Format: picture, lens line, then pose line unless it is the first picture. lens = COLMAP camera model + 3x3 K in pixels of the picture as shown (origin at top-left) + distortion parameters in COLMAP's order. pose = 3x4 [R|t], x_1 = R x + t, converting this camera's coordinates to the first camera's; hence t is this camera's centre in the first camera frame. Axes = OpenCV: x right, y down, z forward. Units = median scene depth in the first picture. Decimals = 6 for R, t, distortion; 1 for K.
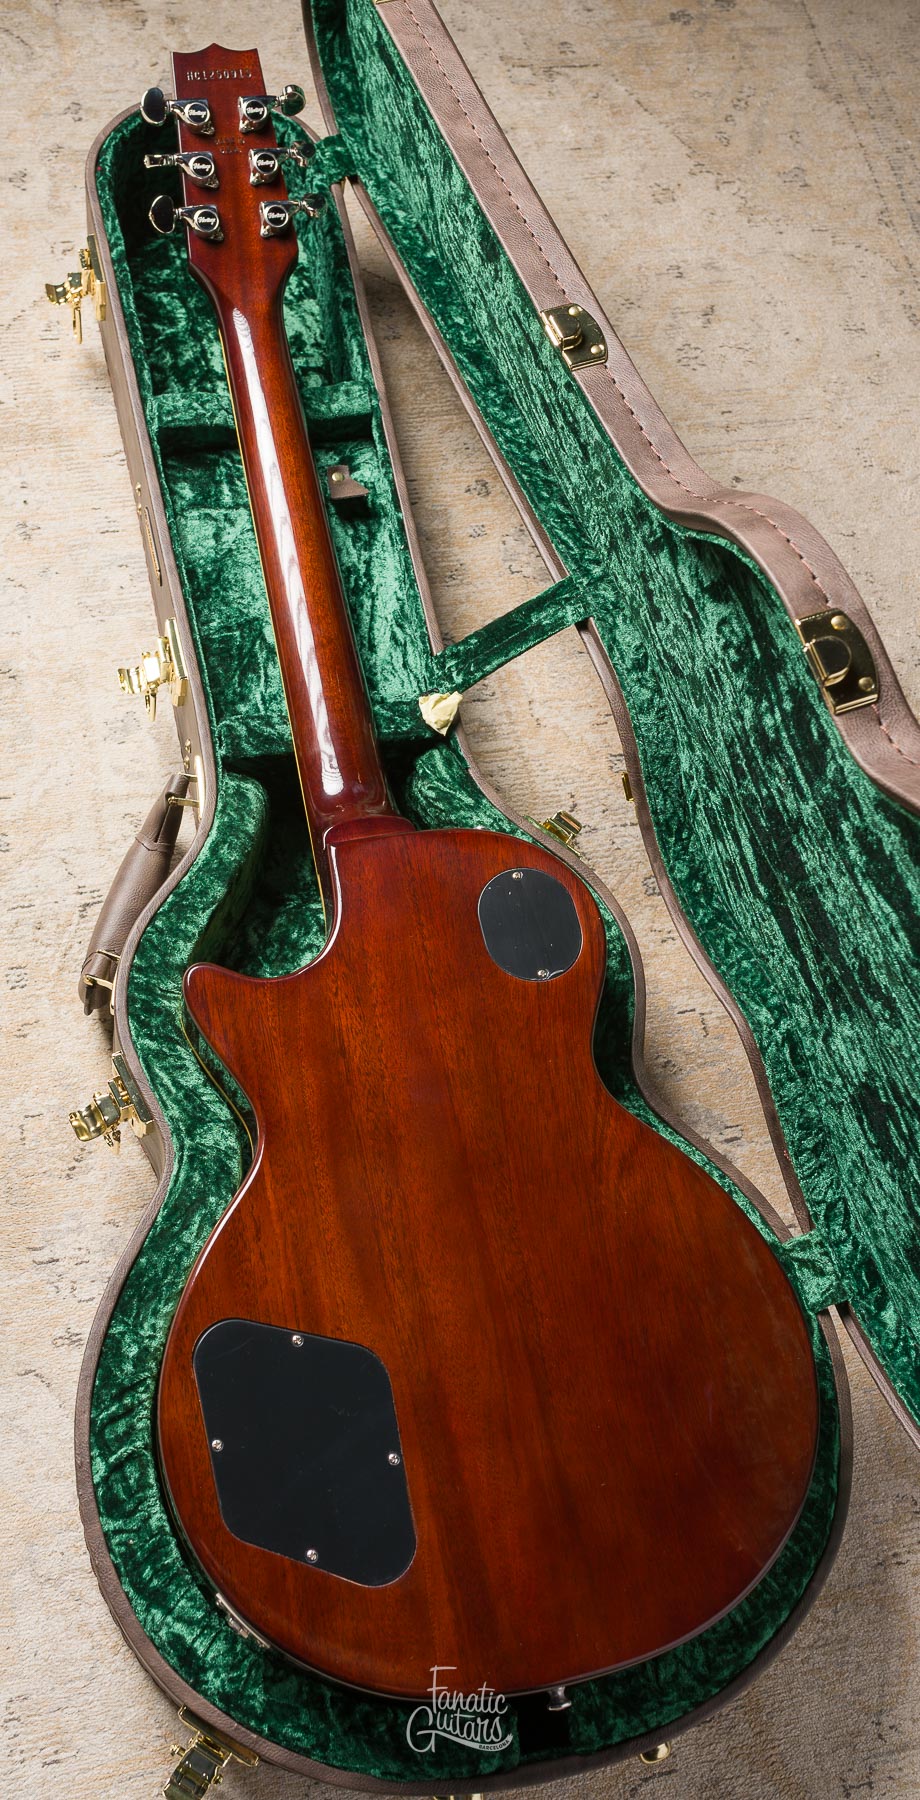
lens RADIAL K [[1737.4, 0, 375.9], [0, 1737.4, 890.8], [0, 0, 1]] dist [-0.012608, 0.024487]
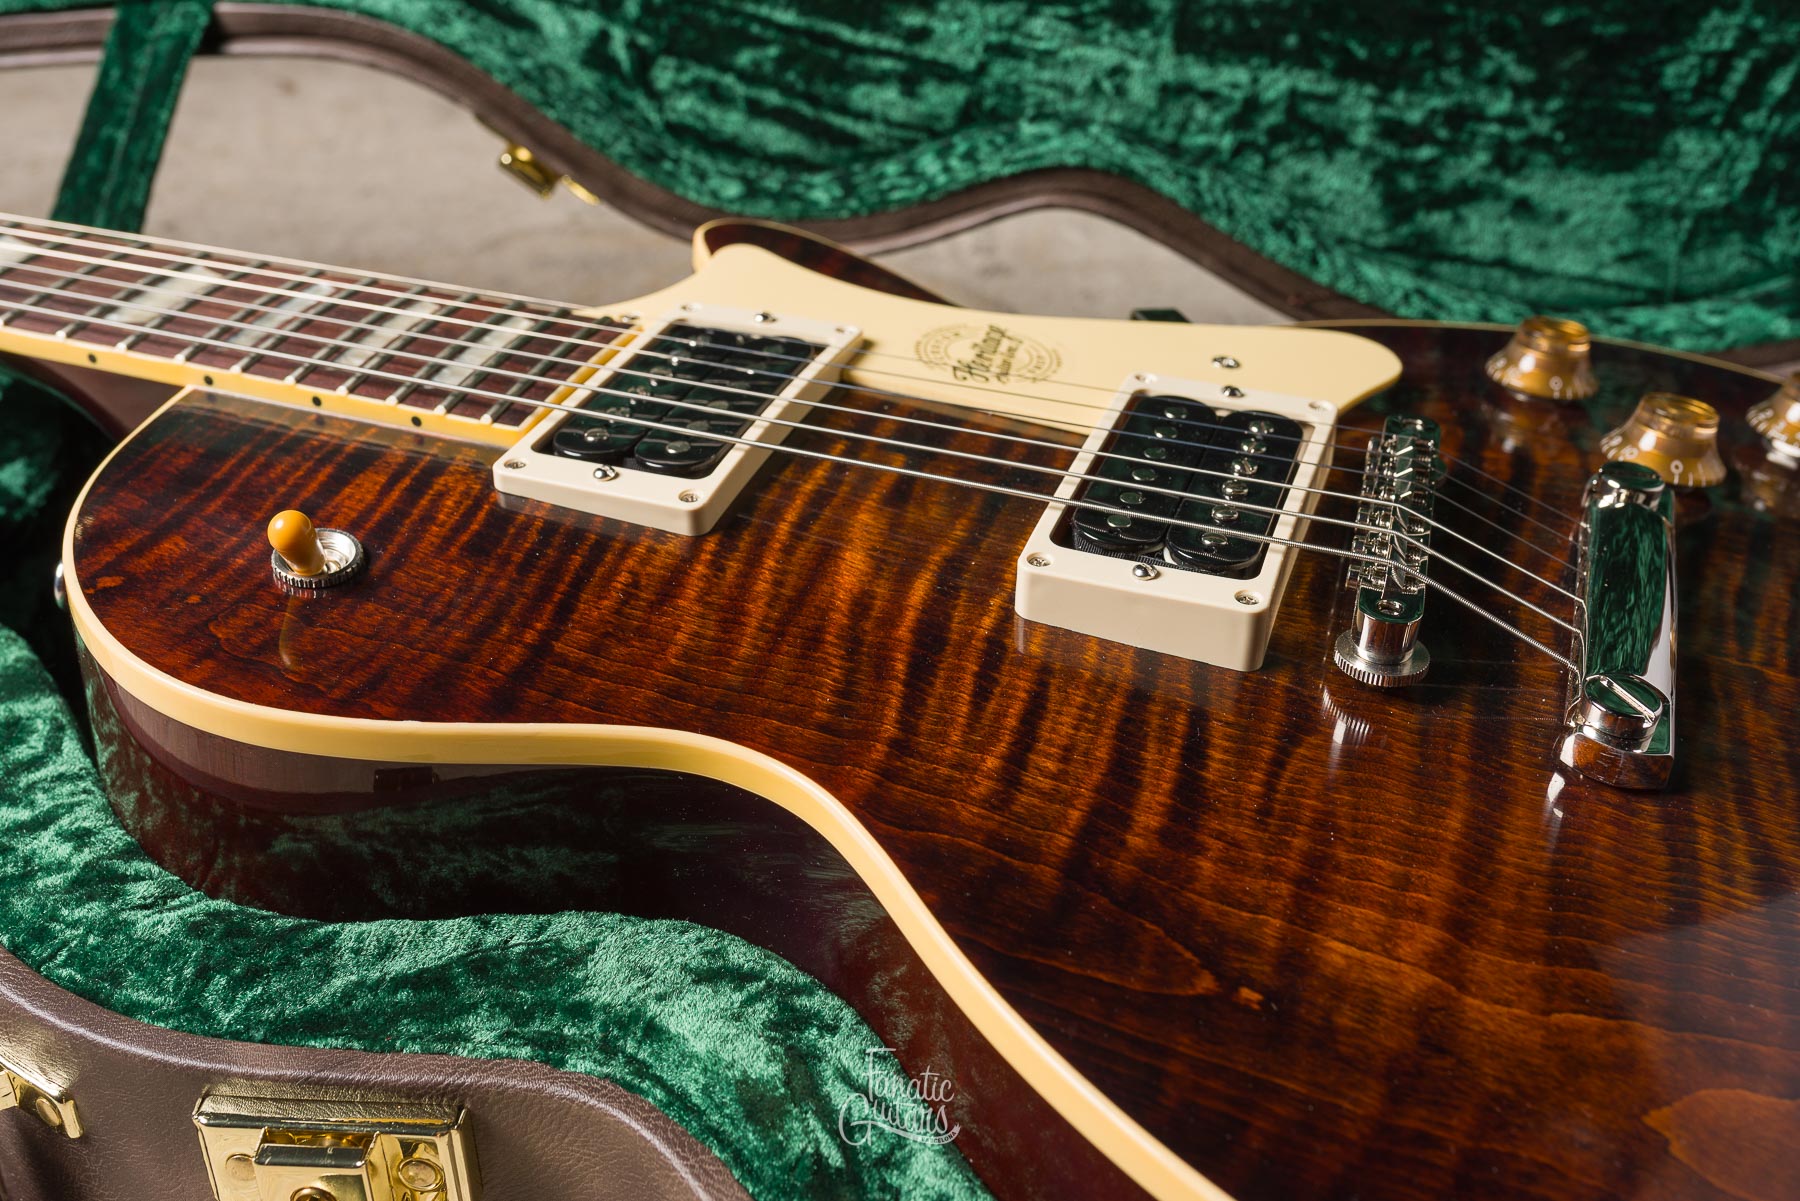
lens RADIAL K [[1943.3, 0, 900.0], [0, 1943.3, 600.5], [0, 0, 1]] dist [0.001122, 0.000667]
pose [[0.499253, -0.554067, 0.666150, -0.223325], [0.808344, 0.574660, -0.127851, 0.155705], [-0.311972, 0.602308, 0.734778, 0.569323]]
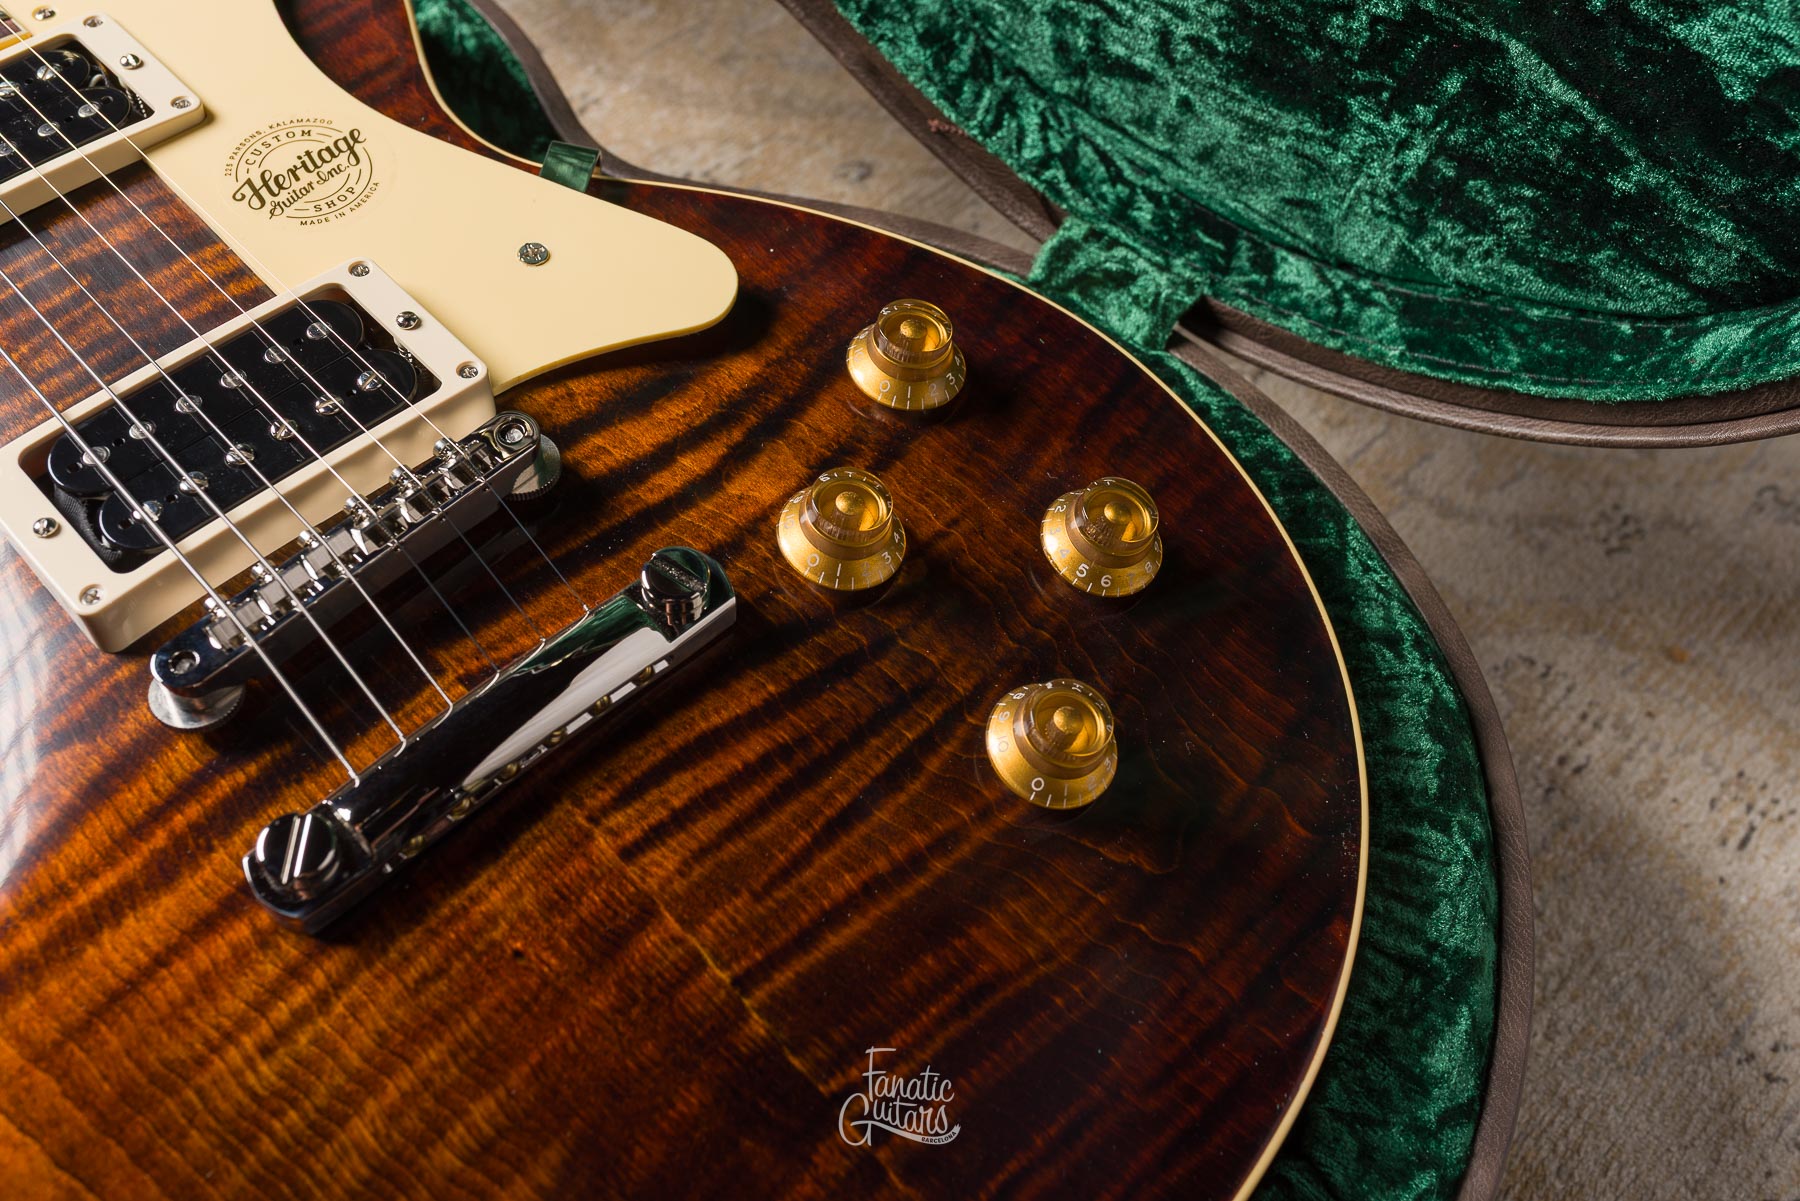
lens RADIAL K [[1781.8, 0, 900.0], [0, 1781.8, 600.5], [0, 0, 1]] dist [-0.001590, 0.001662]
pose [[0.837800, -0.494525, 0.231379, 0.045436], [0.520117, 0.851785, -0.062778, 0.246171], [-0.166040, 0.172940, 0.970836, 0.475784]]
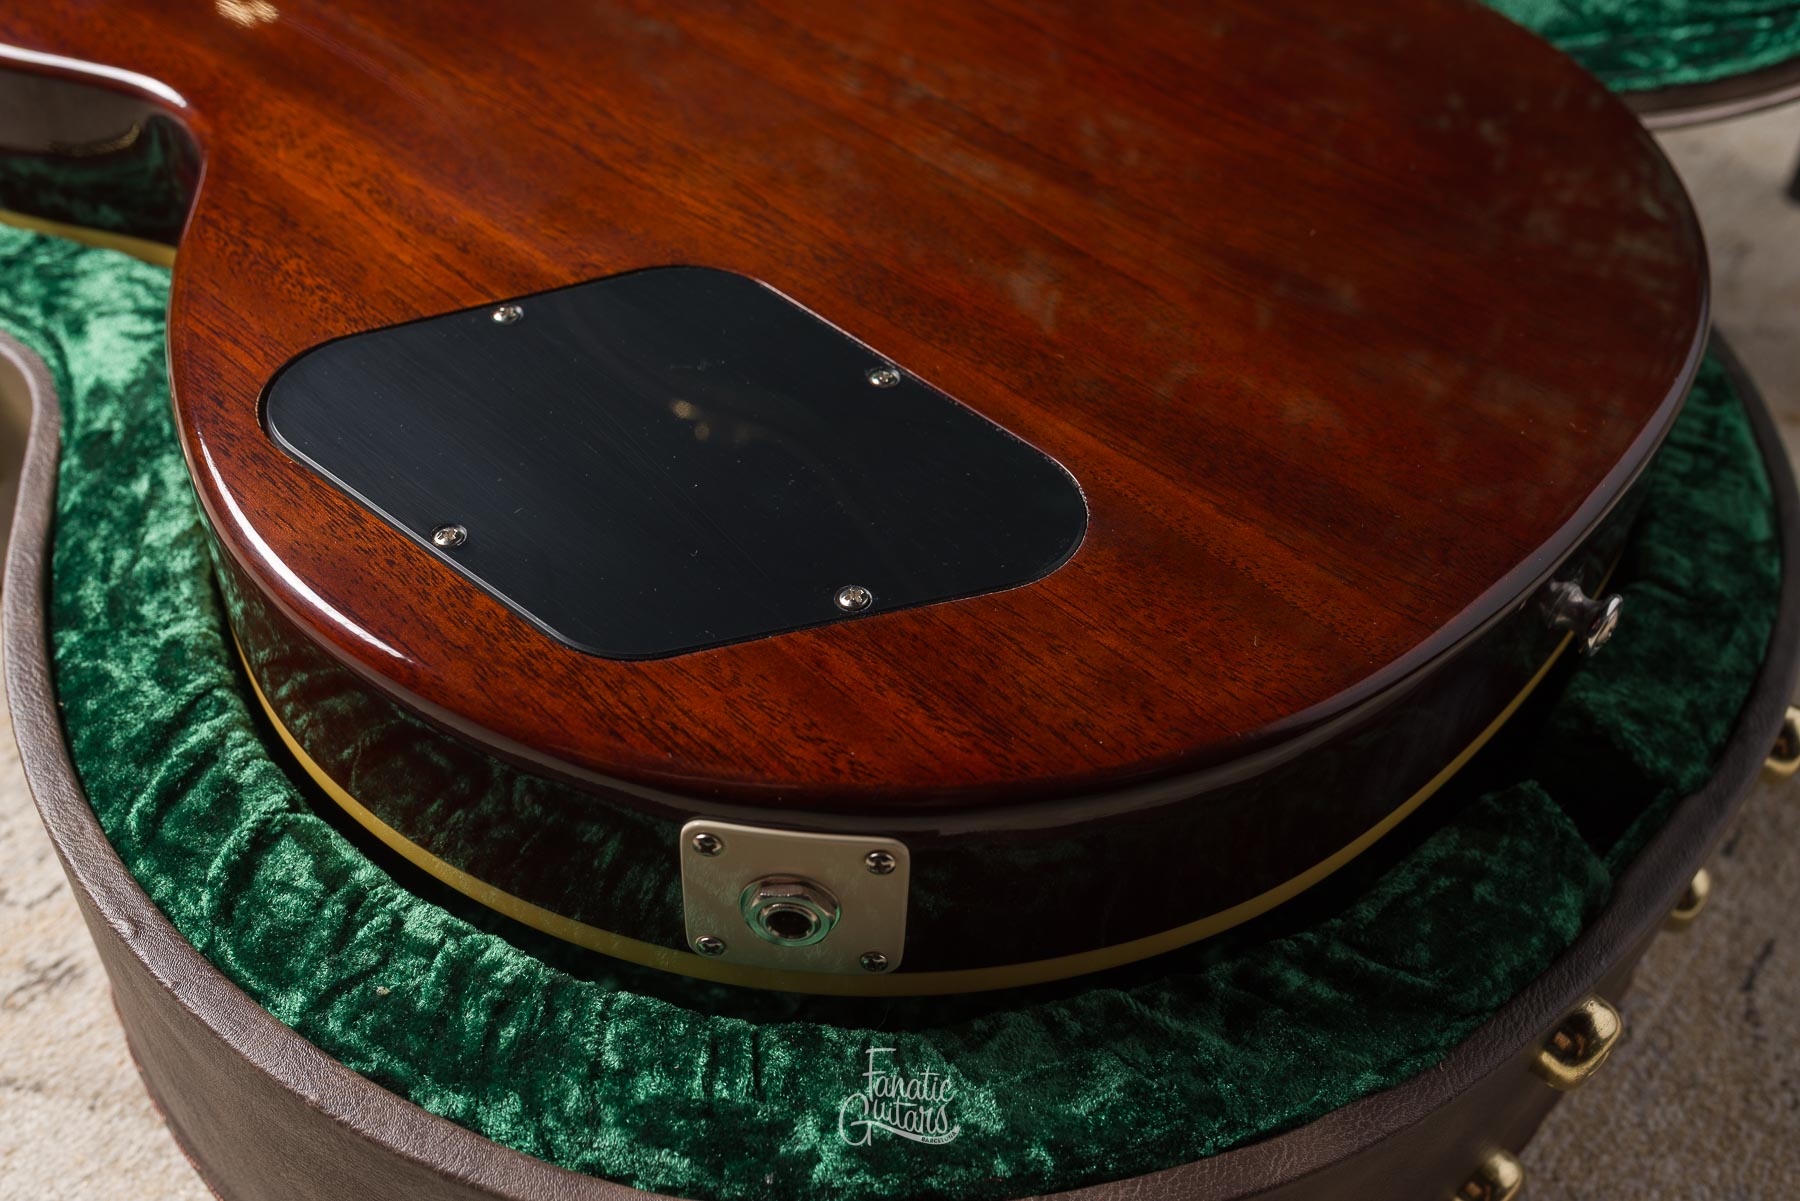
lens RADIAL K [[1805.3, 0, 895.8], [0, 1805.3, 598.2], [0, 0, 1]] dist [-0.008168, 0.014635]
pose [[0.797251, -0.473188, 0.374813, -0.118094], [0.567674, 0.798850, -0.198959, 0.331060], [-0.205274, 0.371392, 0.905500, 0.488316]]
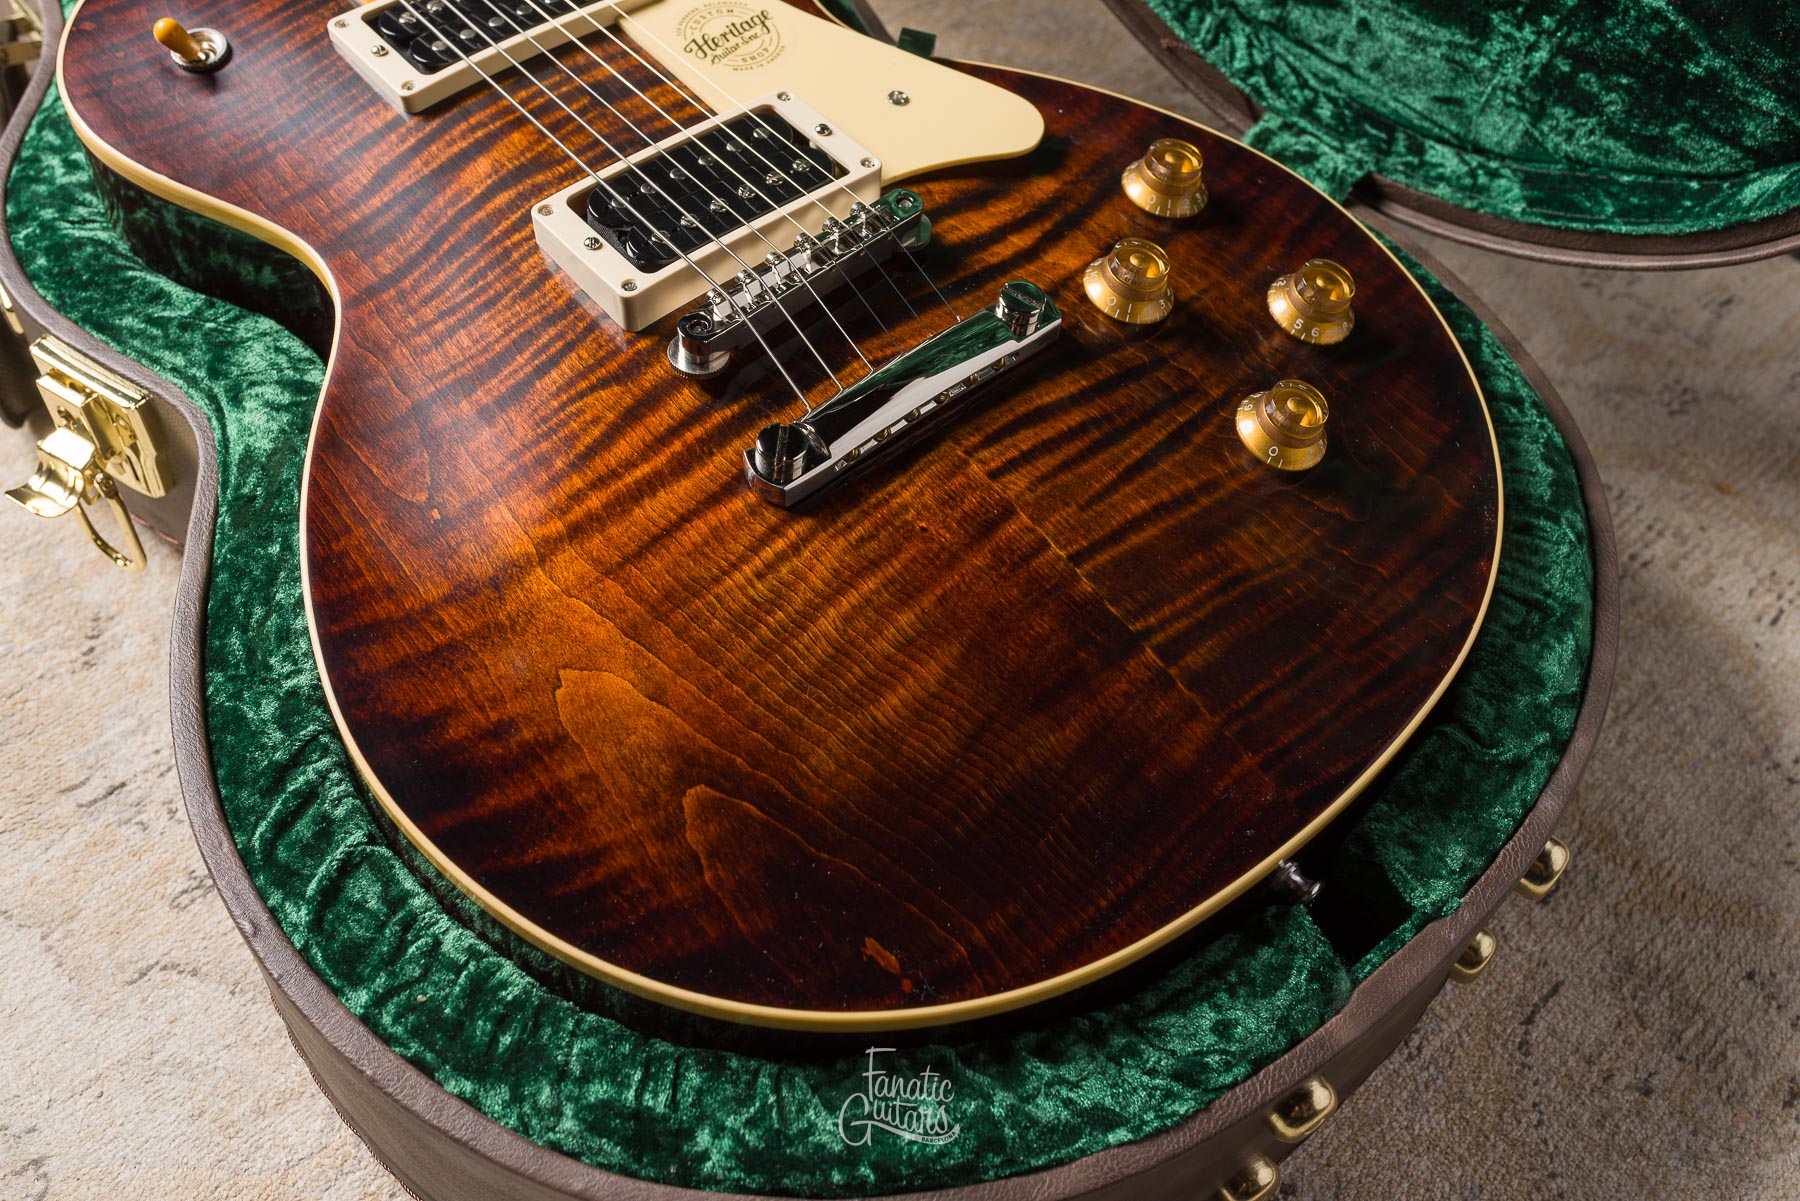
lens RADIAL K [[1765.2, 0, 901.2], [0, 1765.2, 603.1], [0, 0, 1]] dist [-0.002079, 0.001394]
pose [[0.861741, -0.449482, 0.235307, -0.071470], [0.483367, 0.868273, -0.111614, 0.300469], [-0.154142, 0.209922, 0.965491, 0.383903]]
